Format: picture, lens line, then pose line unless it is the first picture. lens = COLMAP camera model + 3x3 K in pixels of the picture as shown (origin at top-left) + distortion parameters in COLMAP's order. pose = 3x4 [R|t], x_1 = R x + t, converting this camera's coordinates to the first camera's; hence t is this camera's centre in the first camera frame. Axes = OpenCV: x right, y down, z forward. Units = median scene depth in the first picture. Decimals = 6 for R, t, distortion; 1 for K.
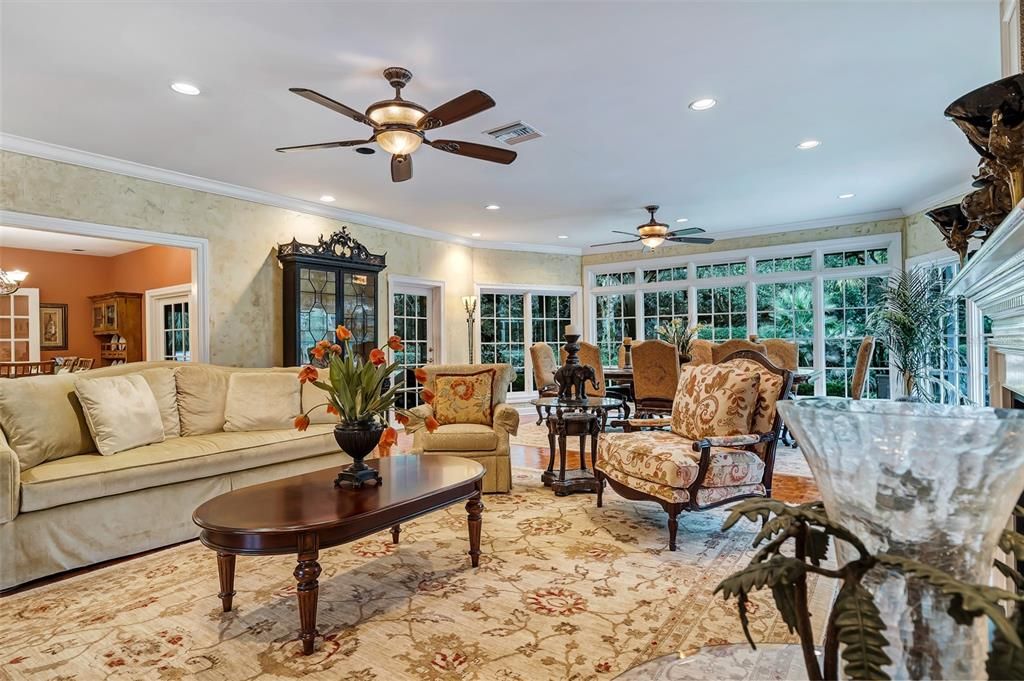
lens RADIAL K [[558.5, 0, 513.8], [0, 558.5, 339.1], [0, 0, 1]] dist [0.002758, -0.000104]
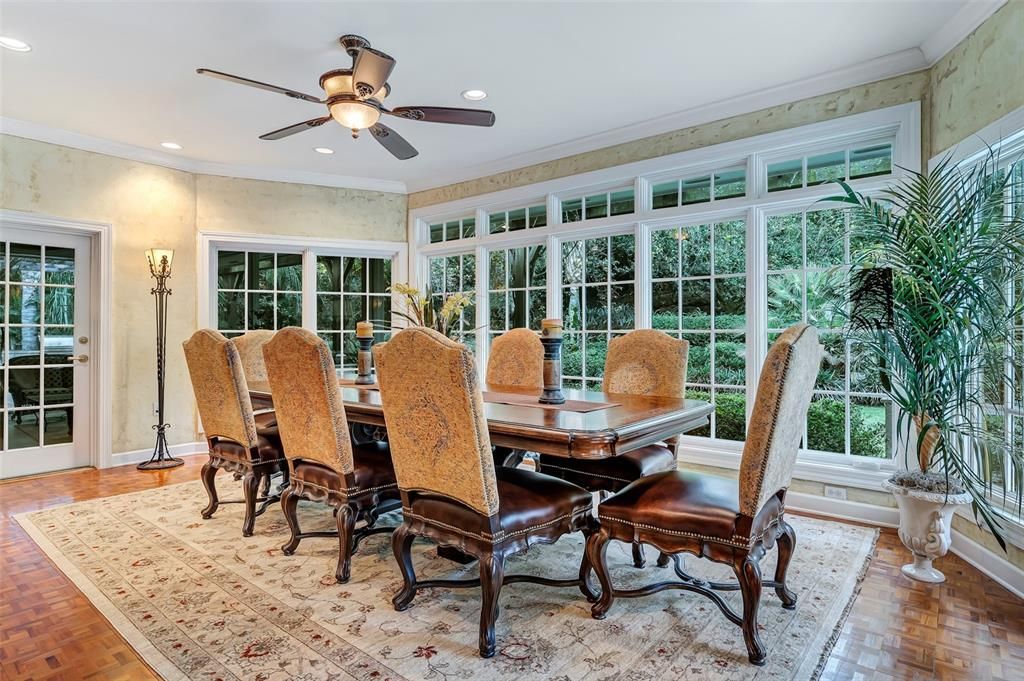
lens RADIAL K [[550.2, 0, 514.8], [0, 550.2, 334.0], [0, 0, 1]] dist [-0.009911, -0.000090]
pose [[0.996950, 0.016224, -0.076341, 0.346432], [-0.015076, 0.999765, 0.015589, -0.002851], [0.076576, -0.014390, 0.996960, 0.457458]]
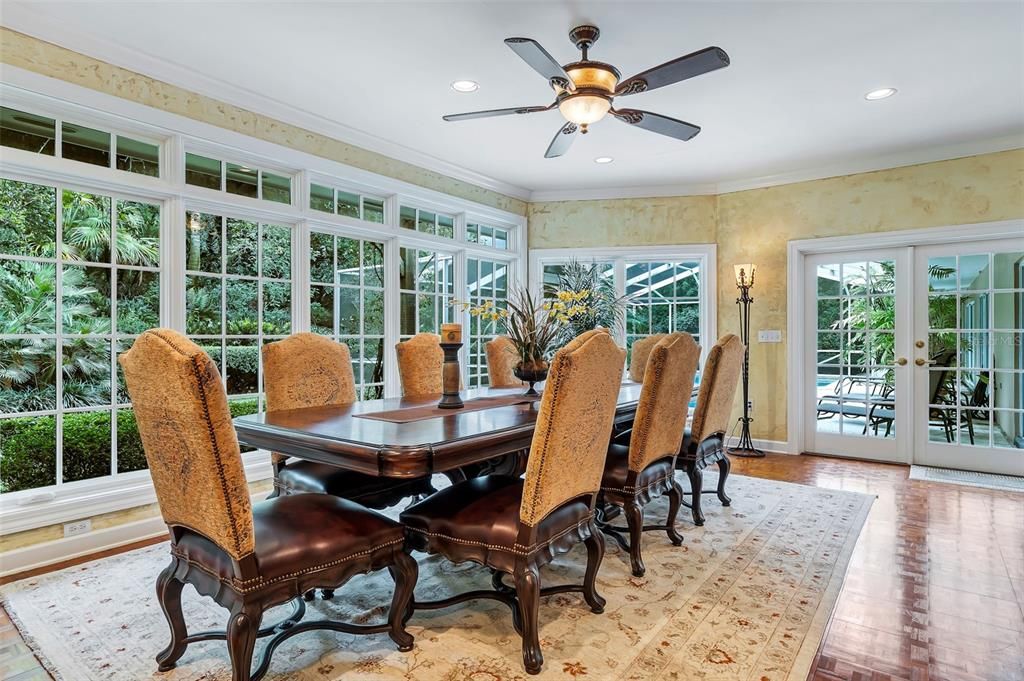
lens RADIAL K [[558.5, 0, 513.8], [0, 558.5, 339.1], [0, 0, 1]] dist [0.002758, -0.000104]
pose [[0.035944, 0.012497, 0.999276, -0.150721], [-0.011679, 0.999859, -0.012085, 0.009459], [-0.999286, -0.011236, 0.036085, 0.850963]]
